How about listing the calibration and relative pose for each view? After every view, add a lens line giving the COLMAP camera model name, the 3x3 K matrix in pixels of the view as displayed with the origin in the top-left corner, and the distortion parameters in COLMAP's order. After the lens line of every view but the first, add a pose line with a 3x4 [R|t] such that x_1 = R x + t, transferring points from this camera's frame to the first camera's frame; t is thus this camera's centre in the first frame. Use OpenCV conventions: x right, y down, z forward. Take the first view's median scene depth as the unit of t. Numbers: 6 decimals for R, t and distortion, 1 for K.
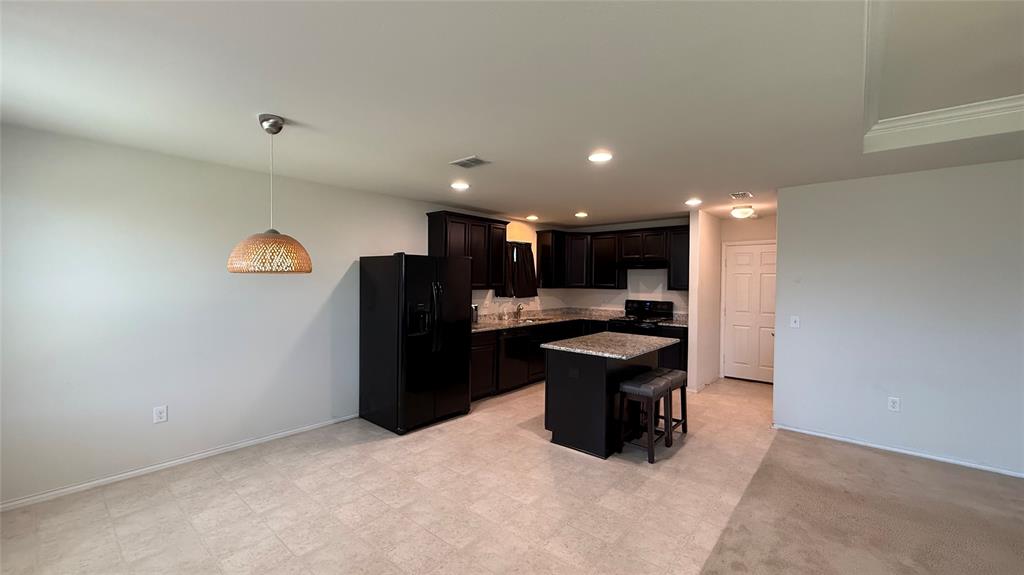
lens RADIAL K [[409.1, 0, 510.2], [0, 409.1, 287.0], [0, 0, 1]] dist [0.001119, 0.000149]
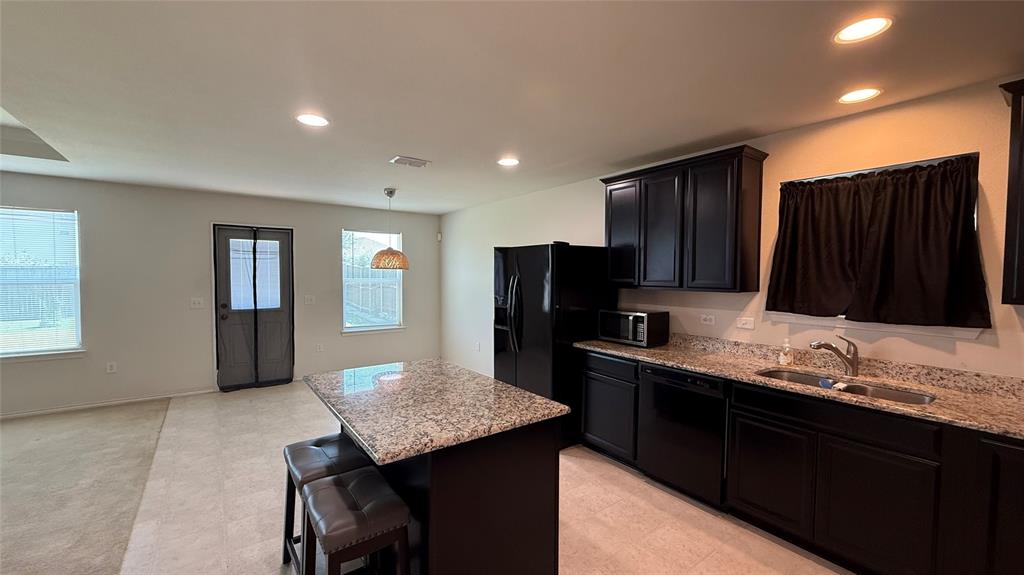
lens RADIAL K [[408.4, 0, 509.9], [0, 408.4, 289.0], [0, 0, 1]] dist [-0.001696, -0.000214]
pose [[-0.224191, 0.029415, -0.974101, 0.786402], [-0.023317, 0.999096, 0.035536, -0.016275], [0.974266, 0.030680, -0.223302, 1.327608]]
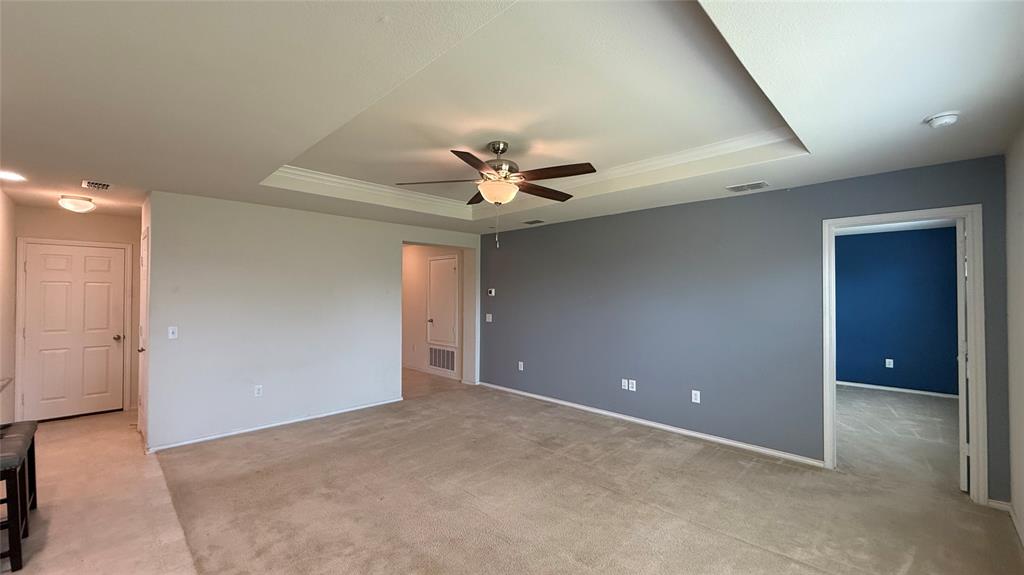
lens RADIAL K [[409.1, 0, 510.2], [0, 409.1, 287.0], [0, 0, 1]] dist [0.001119, 0.000149]
pose [[0.087076, 0.006059, 0.996183, -0.219315], [0.017266, 0.999822, -0.007590, -0.002226], [-0.996052, 0.017861, 0.086956, 0.138947]]
